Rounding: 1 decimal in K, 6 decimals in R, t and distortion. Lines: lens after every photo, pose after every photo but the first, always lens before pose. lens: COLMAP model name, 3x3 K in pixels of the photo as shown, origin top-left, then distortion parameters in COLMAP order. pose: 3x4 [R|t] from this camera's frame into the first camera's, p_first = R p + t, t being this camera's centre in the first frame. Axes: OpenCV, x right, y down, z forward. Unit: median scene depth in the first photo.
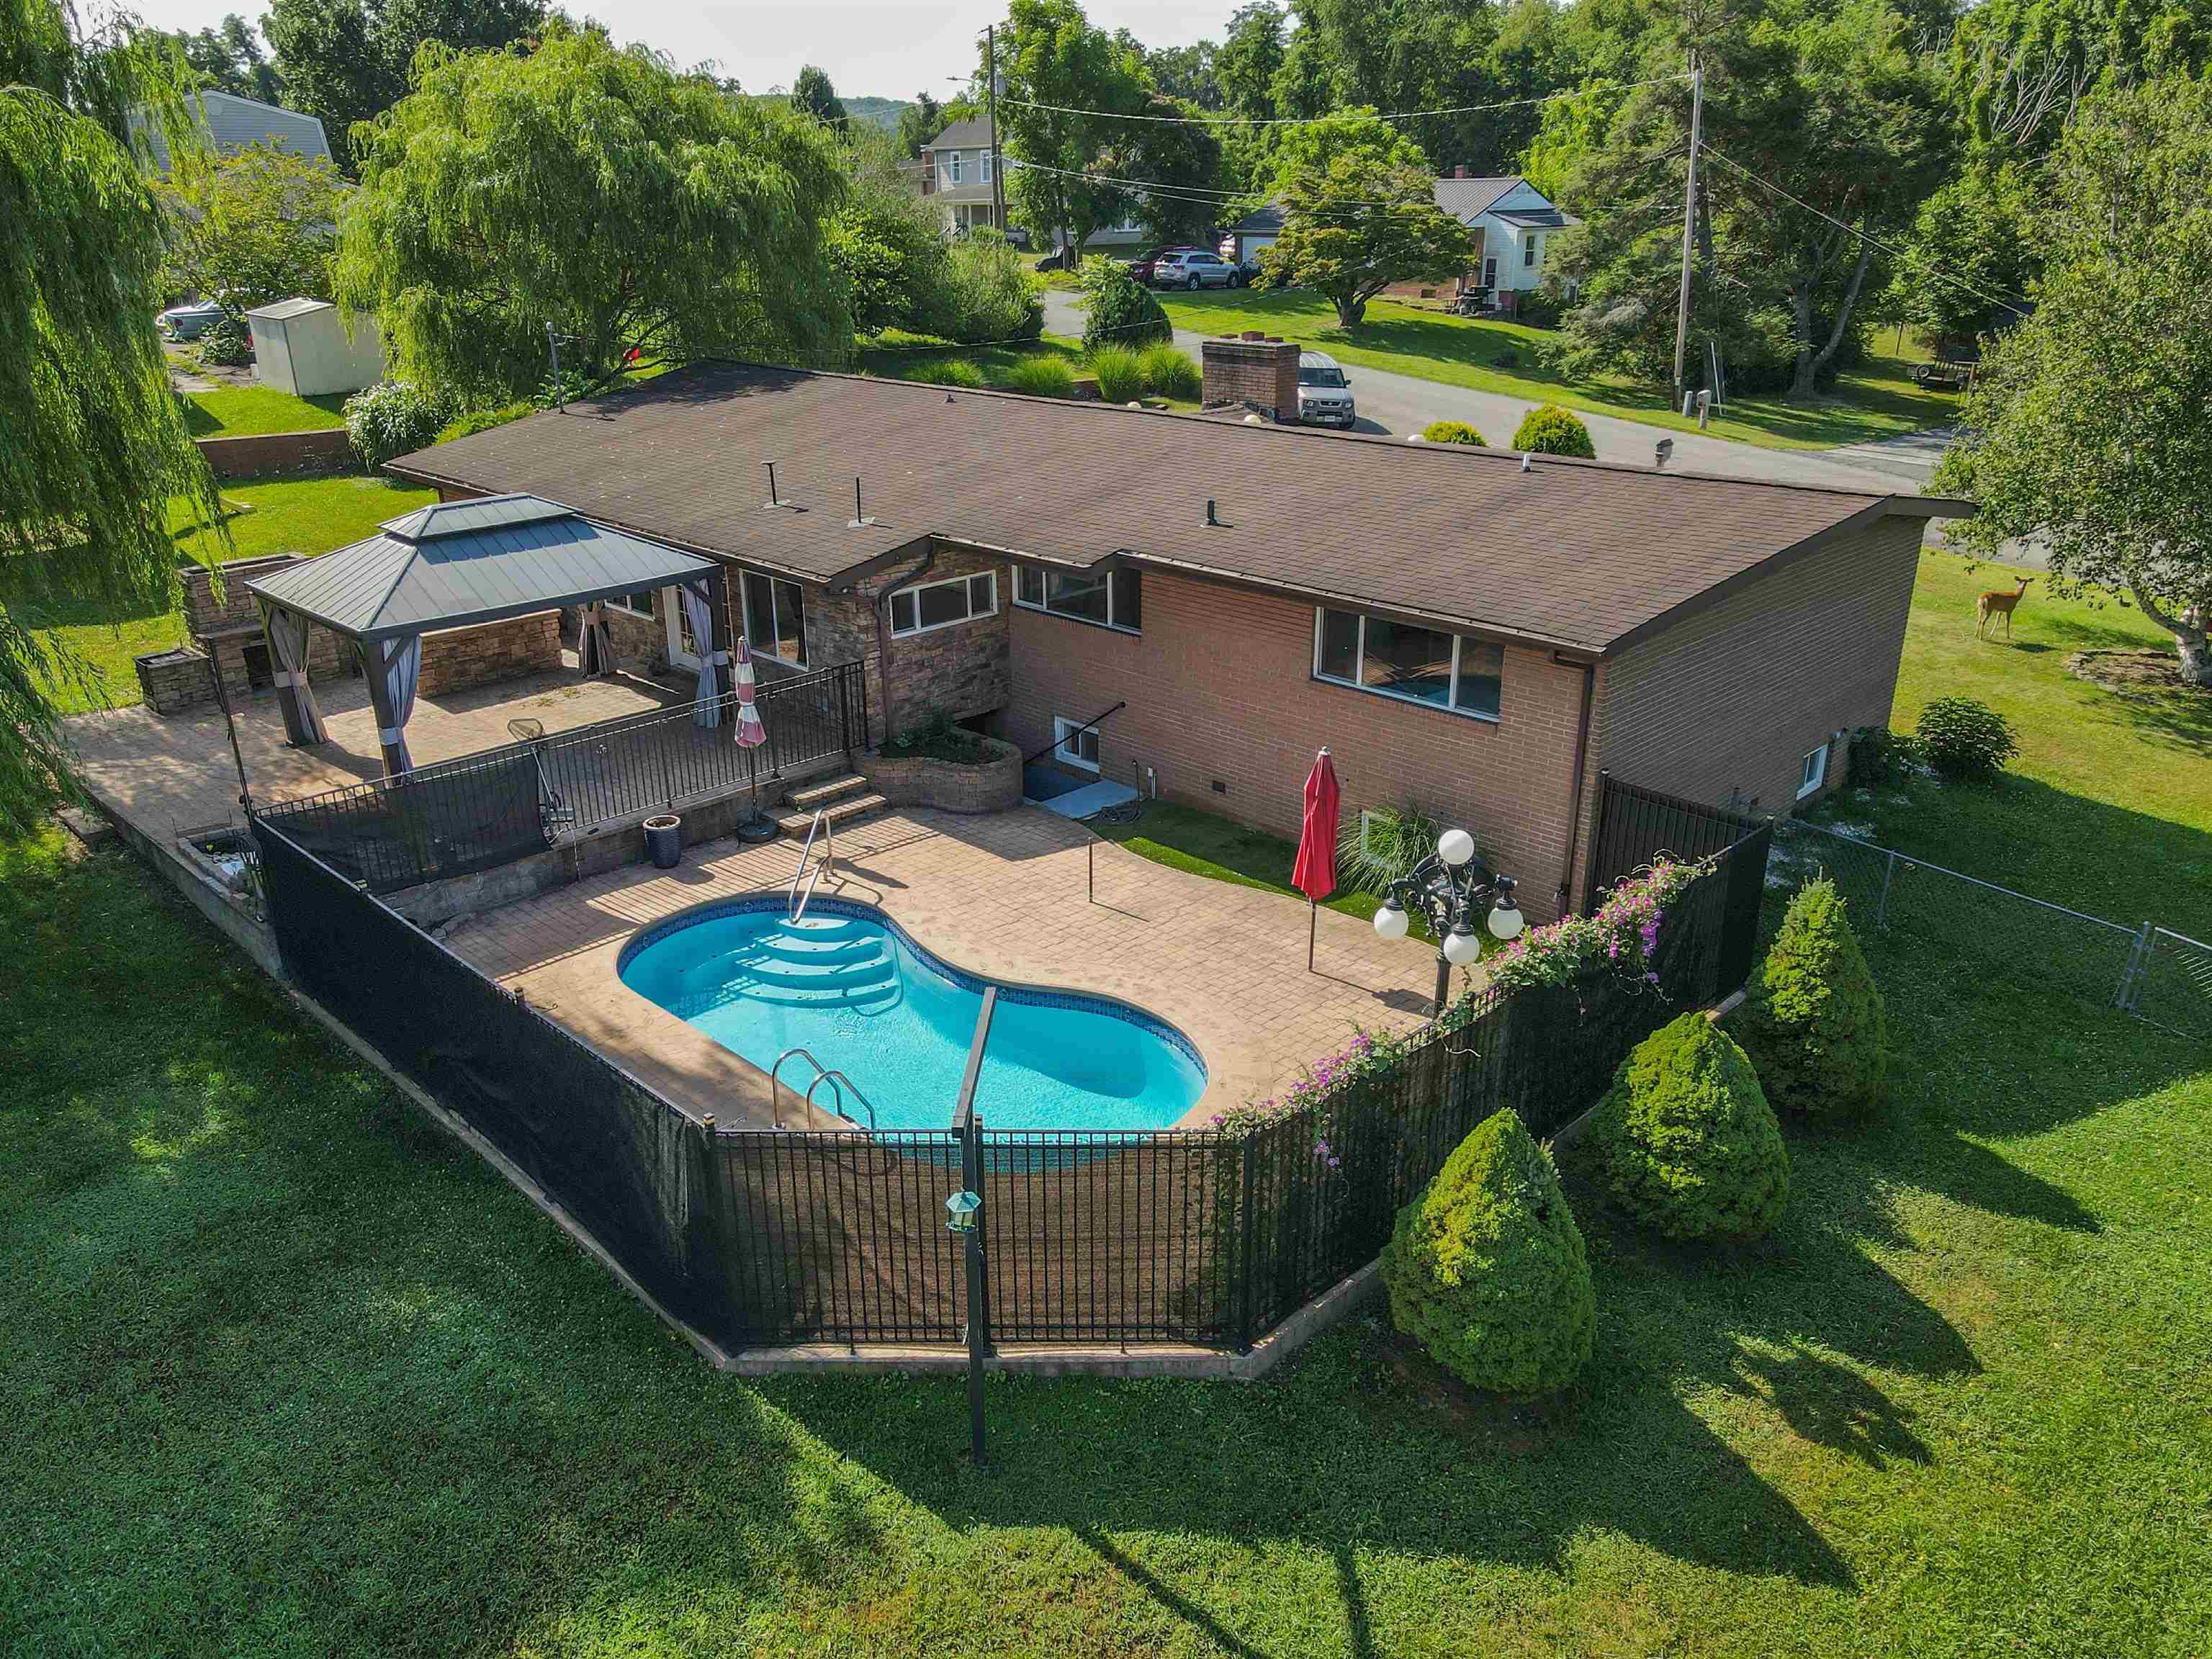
lens RADIAL K [[1613.1, 0, 1102.1], [0, 1613.1, 832.1], [0, 0, 1]] dist [0.009616, 0.008208]
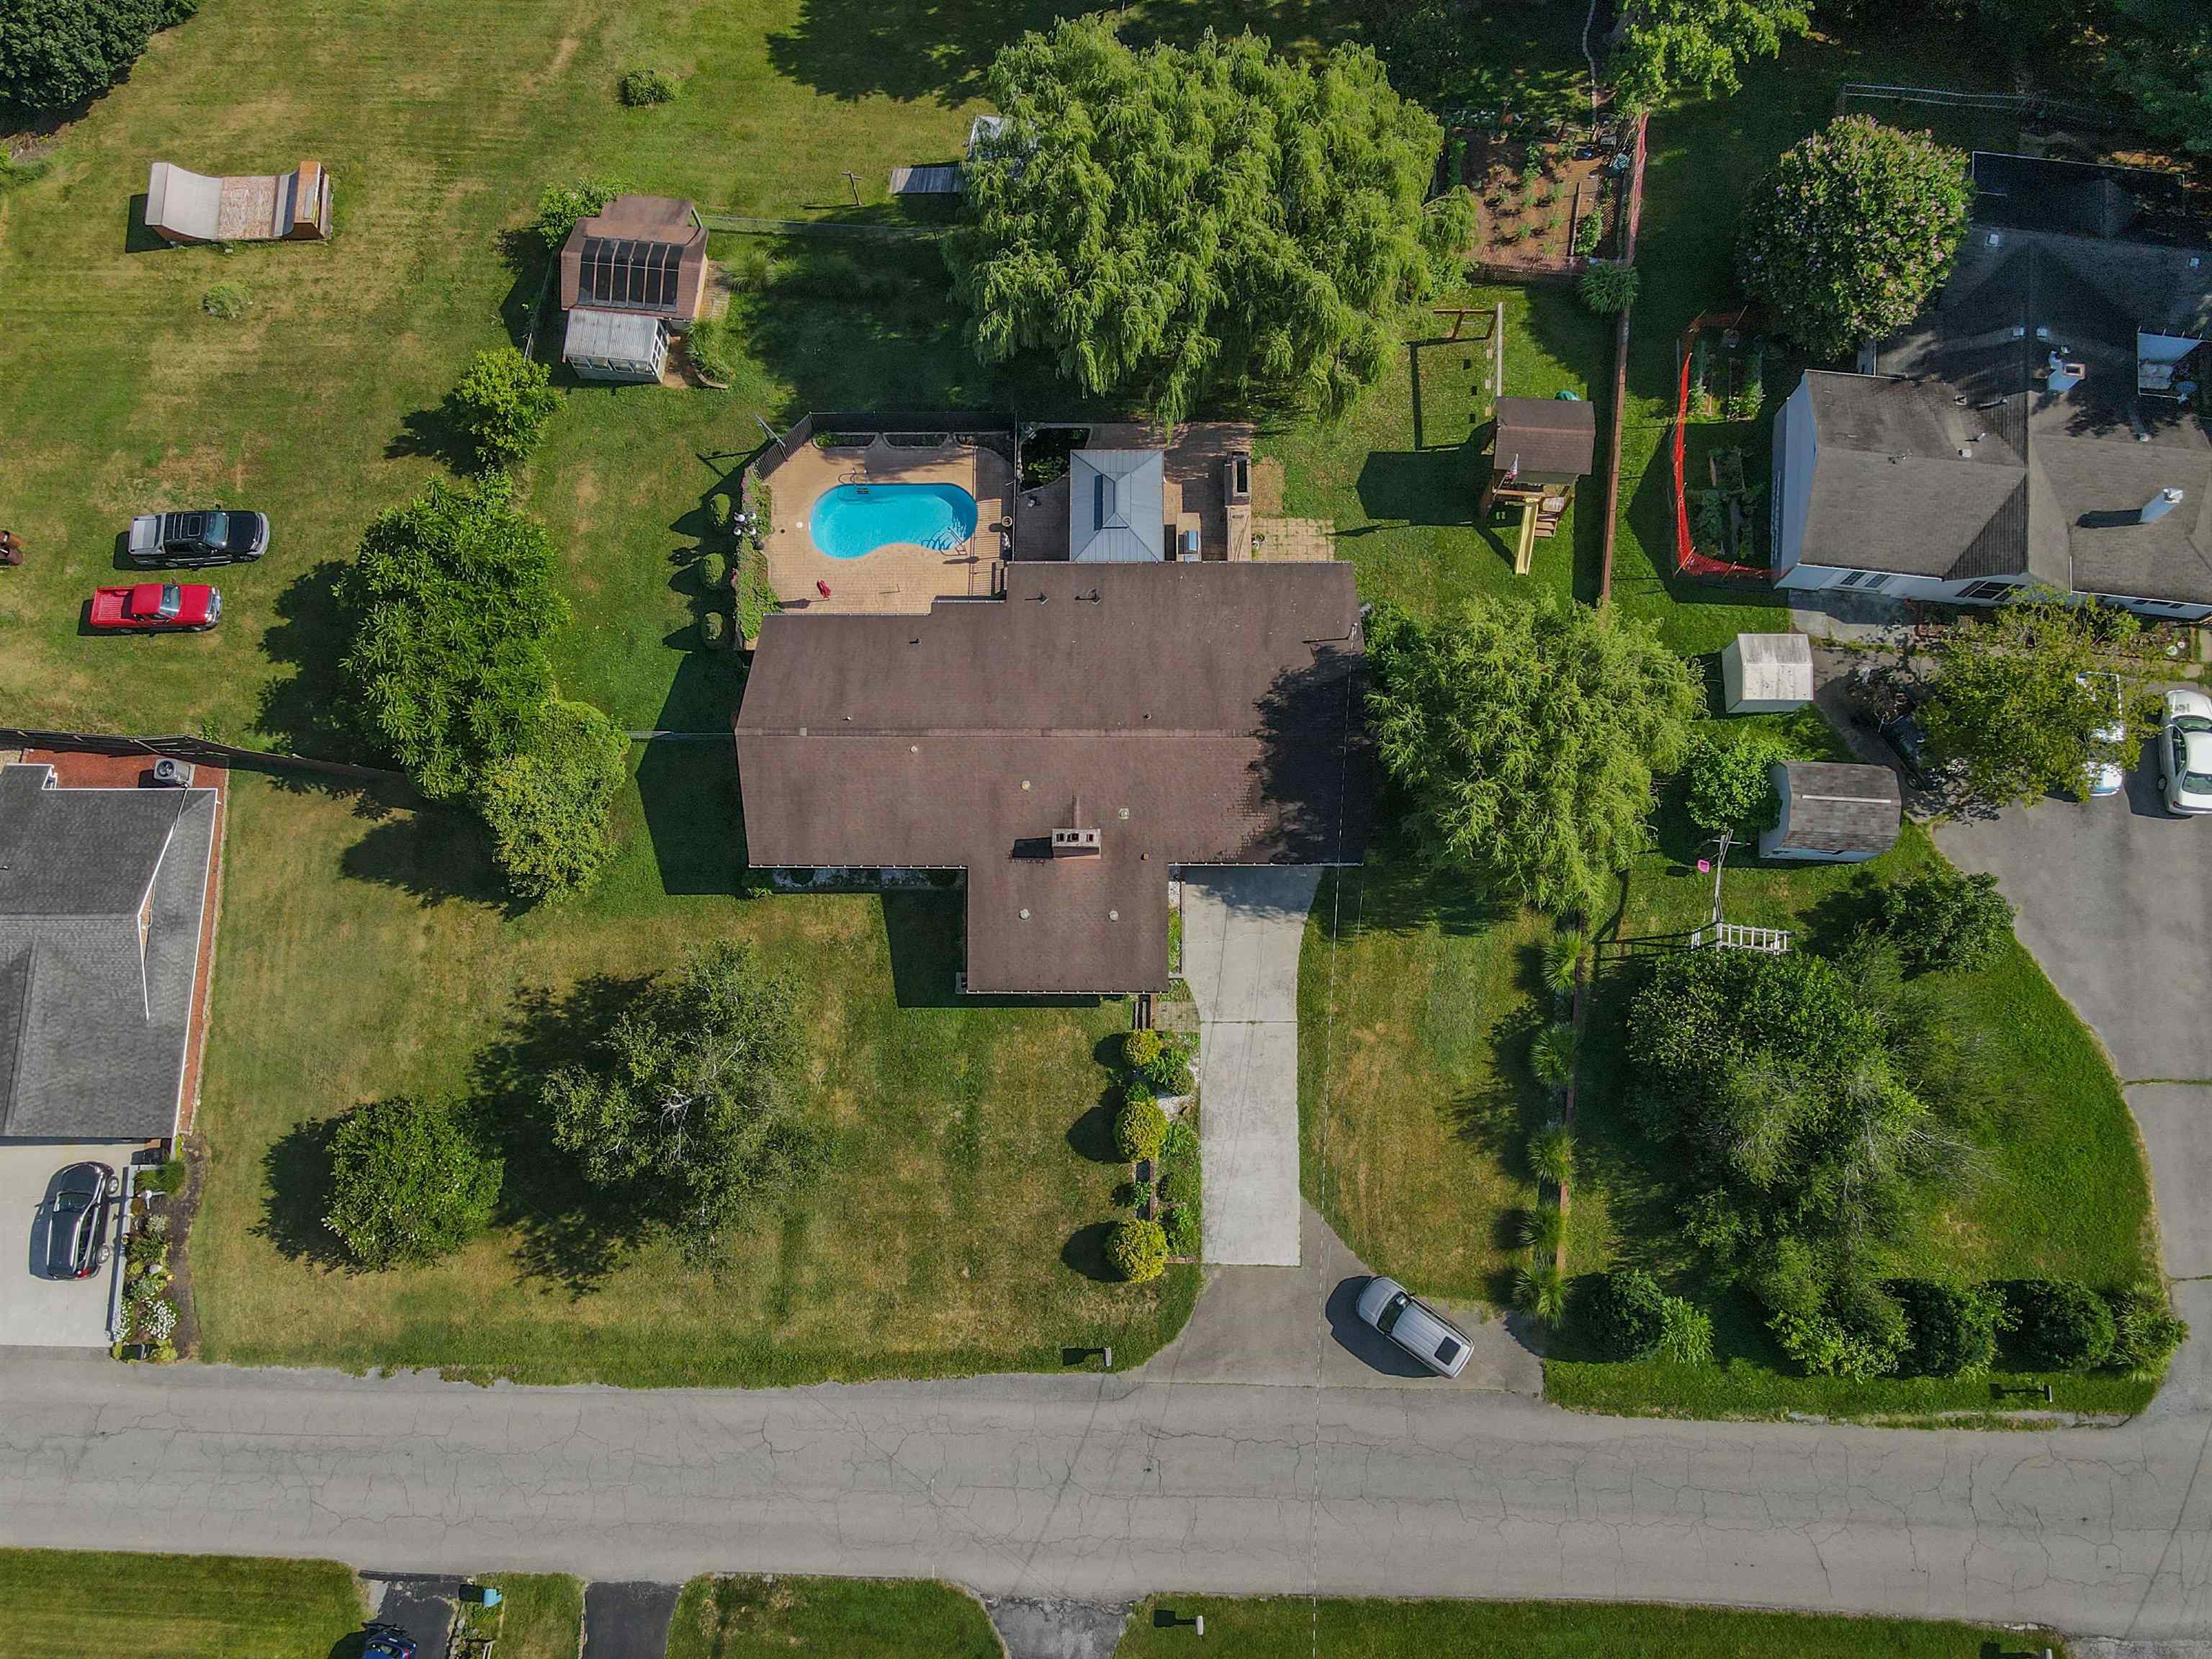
lens RADIAL K [[1669.7, 0, 1106.0], [0, 1669.7, 829.5], [0, 0, 1]] dist [-0.029129, 0.084491]
pose [[-0.706850, 0.693712, -0.138301, 0.563754], [-0.242663, -0.054156, 0.968598, -3.792419], [0.664438, 0.718214, 0.206618, 0.936591]]
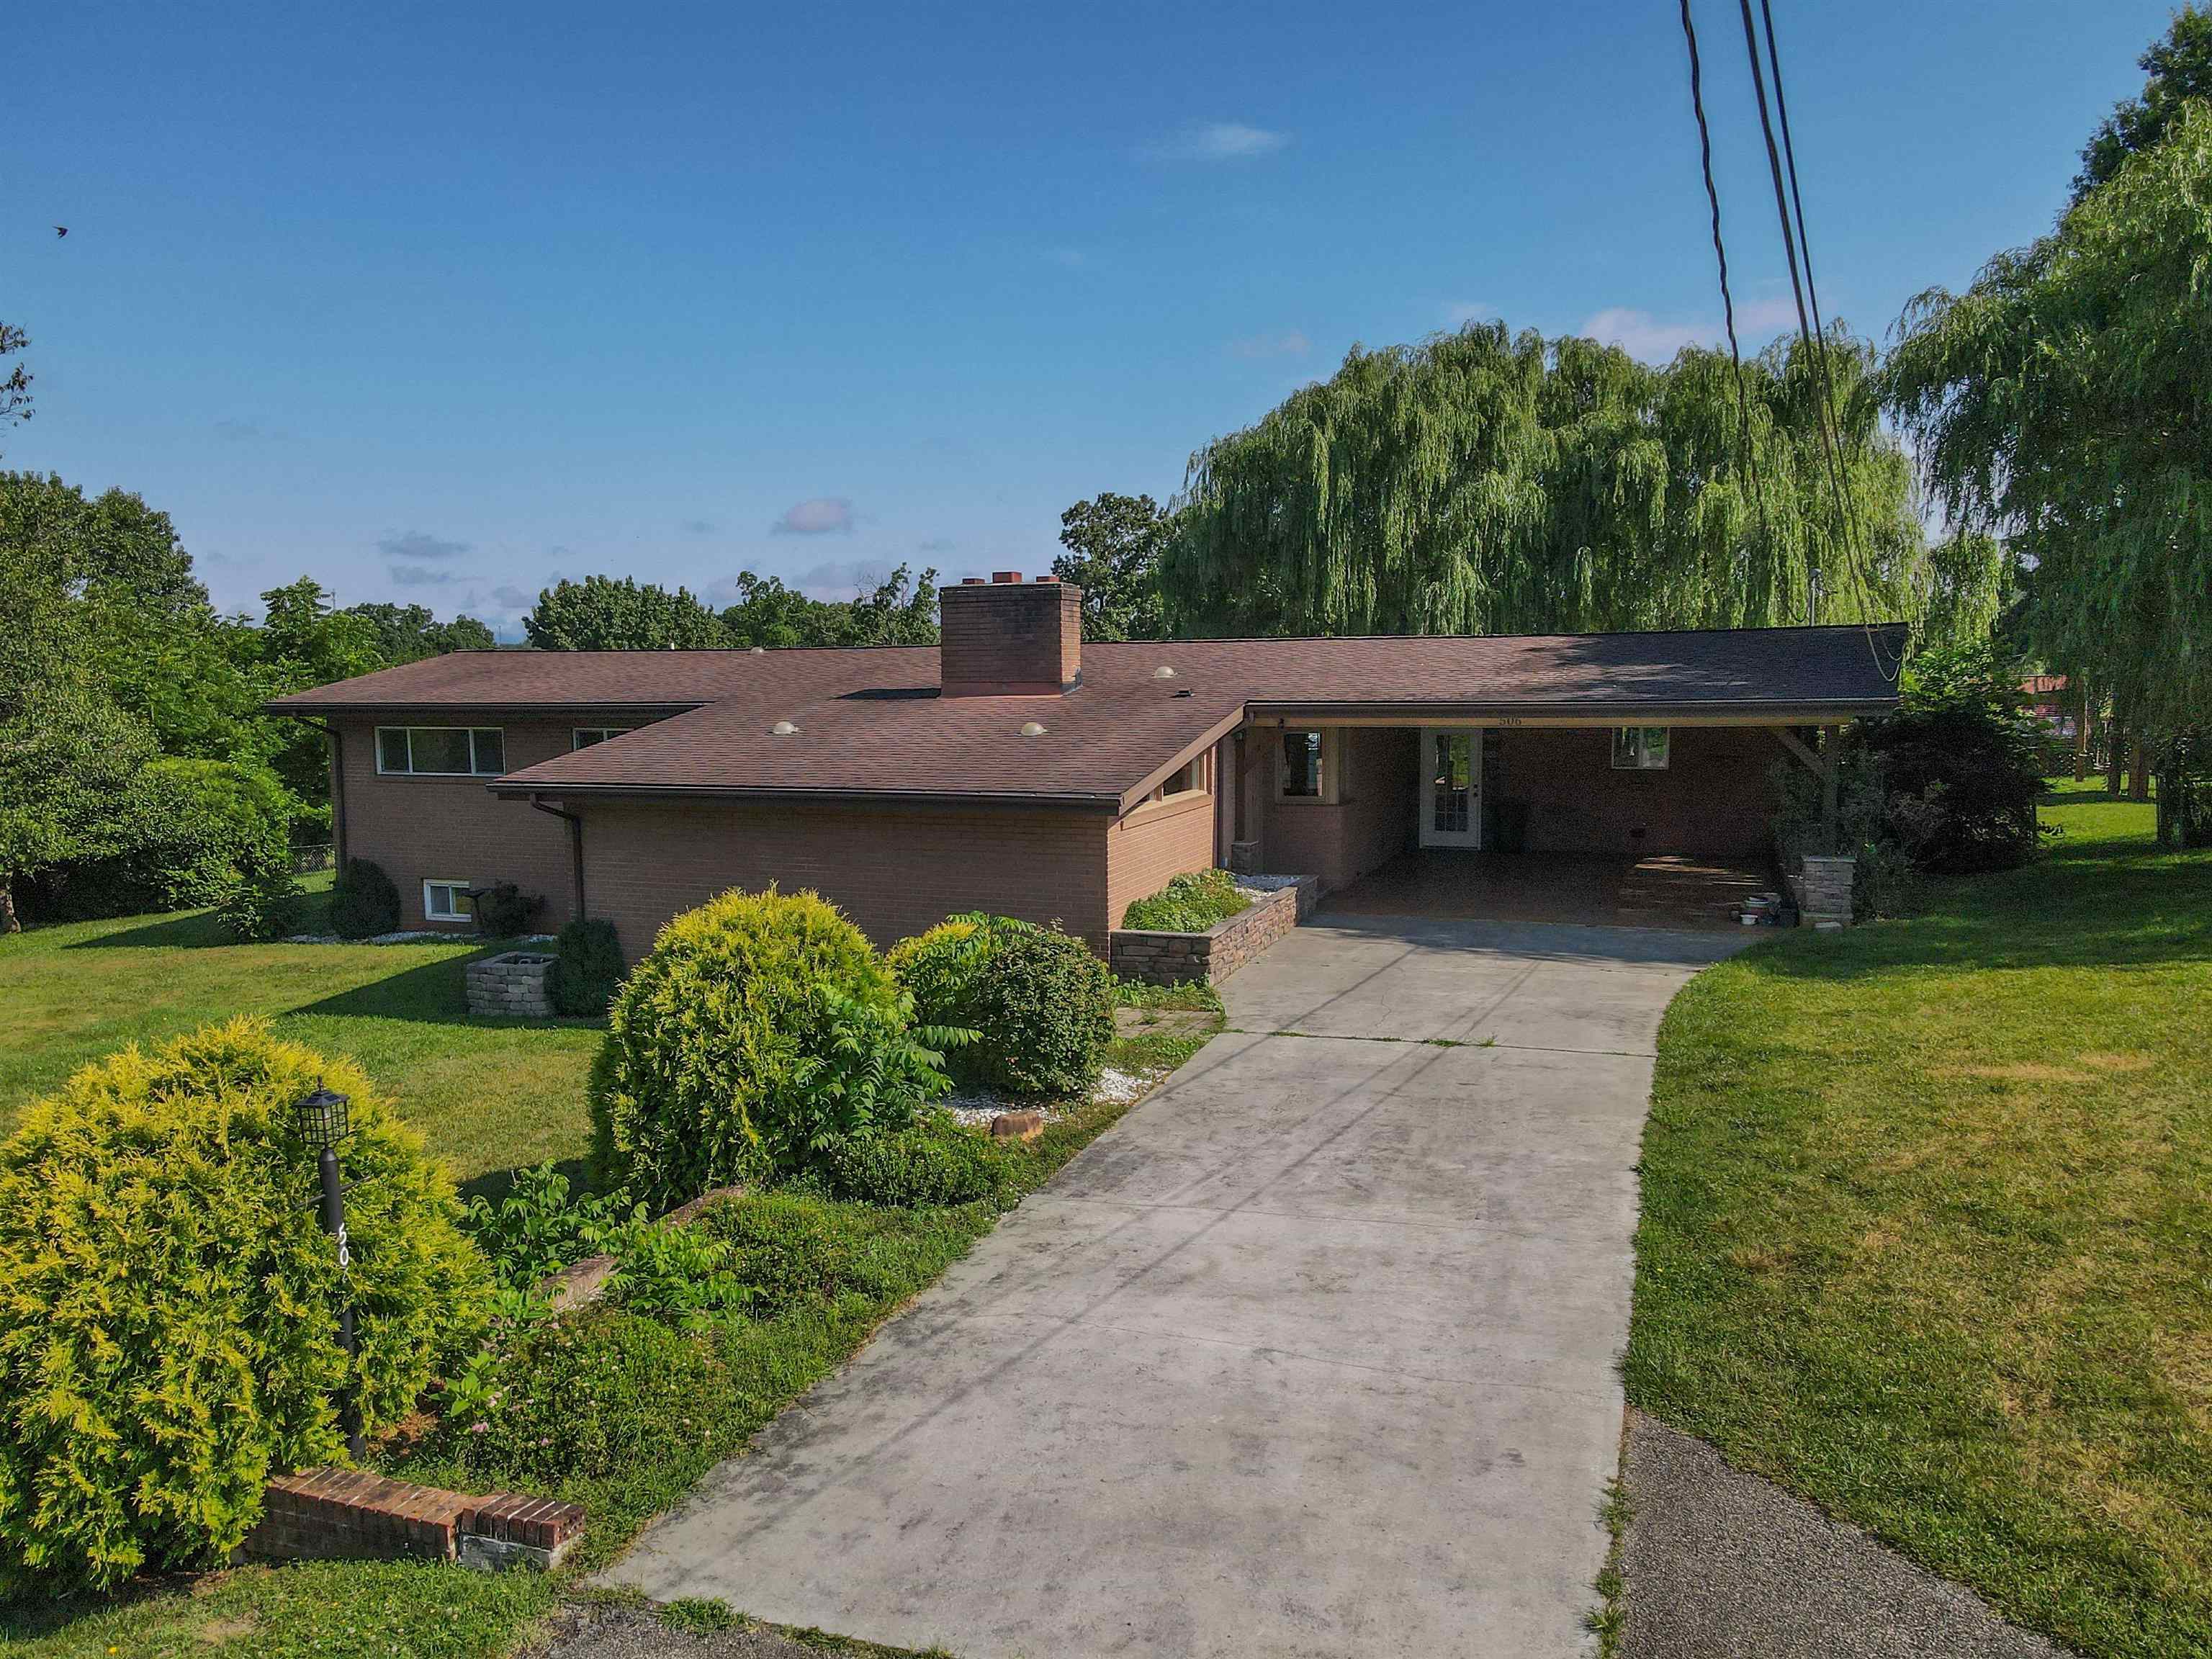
lens RADIAL K [[1613.1, 0, 1102.1], [0, 1613.1, 832.1], [0, 0, 1]] dist [0.009616, 0.008208]
pose [[-0.902535, 0.068720, -0.425099, 0.604850], [-0.139435, 0.887362, 0.439484, -0.860616], [0.407418, 0.455923, -0.791293, 2.665284]]
